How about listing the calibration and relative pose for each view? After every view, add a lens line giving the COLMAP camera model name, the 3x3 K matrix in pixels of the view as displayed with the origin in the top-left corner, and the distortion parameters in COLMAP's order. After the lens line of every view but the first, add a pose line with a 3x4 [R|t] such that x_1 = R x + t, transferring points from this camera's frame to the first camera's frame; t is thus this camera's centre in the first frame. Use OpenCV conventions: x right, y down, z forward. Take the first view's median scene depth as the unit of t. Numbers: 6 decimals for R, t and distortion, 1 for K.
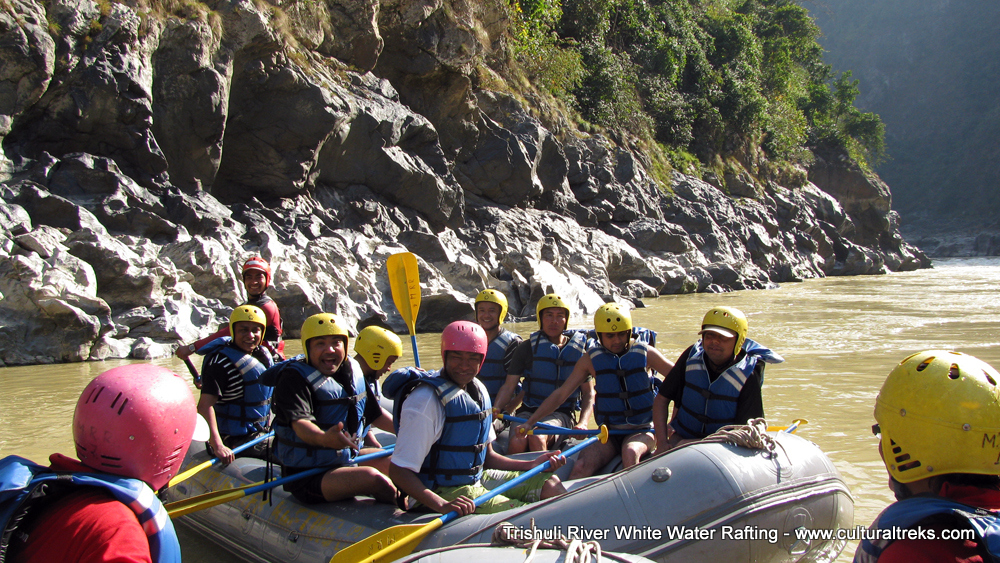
lens RADIAL K [[1020.8, 0, 500.0], [0, 1020.8, 281.5], [0, 0, 1]] dist [-0.225662, 0.274299]
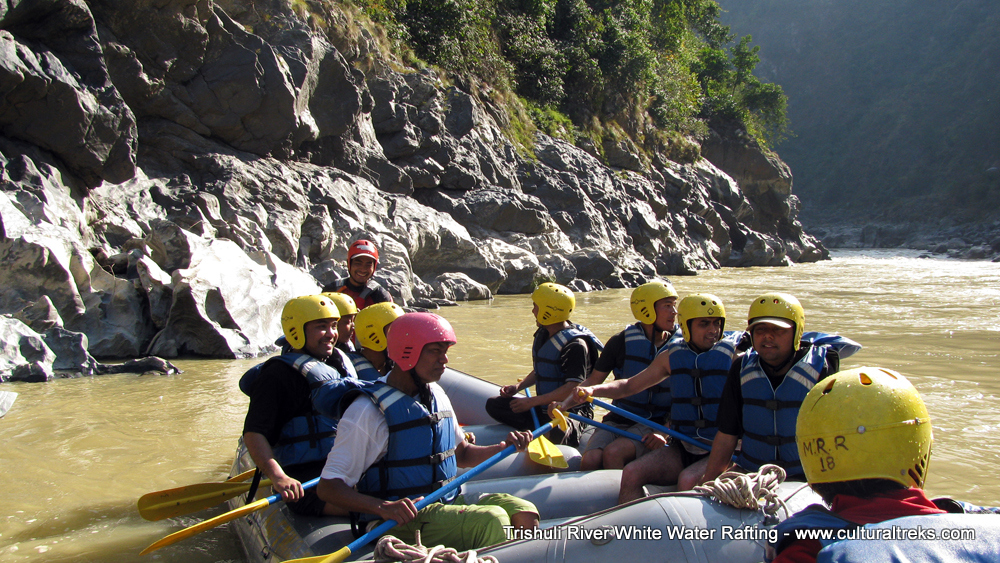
lens RADIAL K [[1020.8, 0, 500.0], [0, 1020.8, 281.5], [0, 0, 1]] dist [-0.225662, 0.274299]
pose [[0.993509, 0.015806, 0.112648, 0.056191], [-0.017647, 0.999726, 0.015358, -0.004219], [-0.112375, -0.017247, 0.993516, 0.219149]]
